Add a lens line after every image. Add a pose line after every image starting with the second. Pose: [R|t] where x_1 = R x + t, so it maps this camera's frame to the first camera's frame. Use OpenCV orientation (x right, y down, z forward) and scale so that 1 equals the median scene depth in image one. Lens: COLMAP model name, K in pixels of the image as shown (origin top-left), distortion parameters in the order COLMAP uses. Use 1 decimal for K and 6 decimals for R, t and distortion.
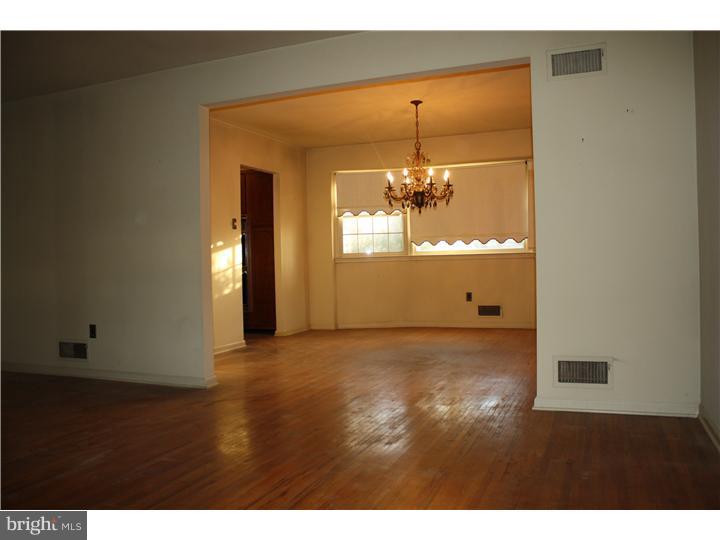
lens RADIAL K [[603.7, 0, 368.2], [0, 603.7, 269.2], [0, 0, 1]] dist [-0.160260, 0.125318]
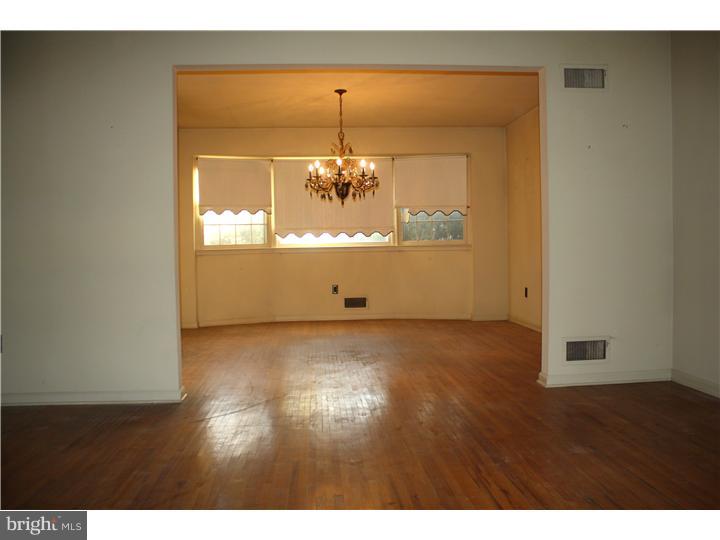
lens RADIAL K [[603.7, 0, 368.2], [0, 603.7, 269.2], [0, 0, 1]] dist [-0.160260, 0.125318]
pose [[0.894113, -0.006105, 0.447799, -0.246595], [0.001985, 0.999951, 0.009669, 0.002572], [-0.447836, -0.007756, 0.894082, 0.078822]]
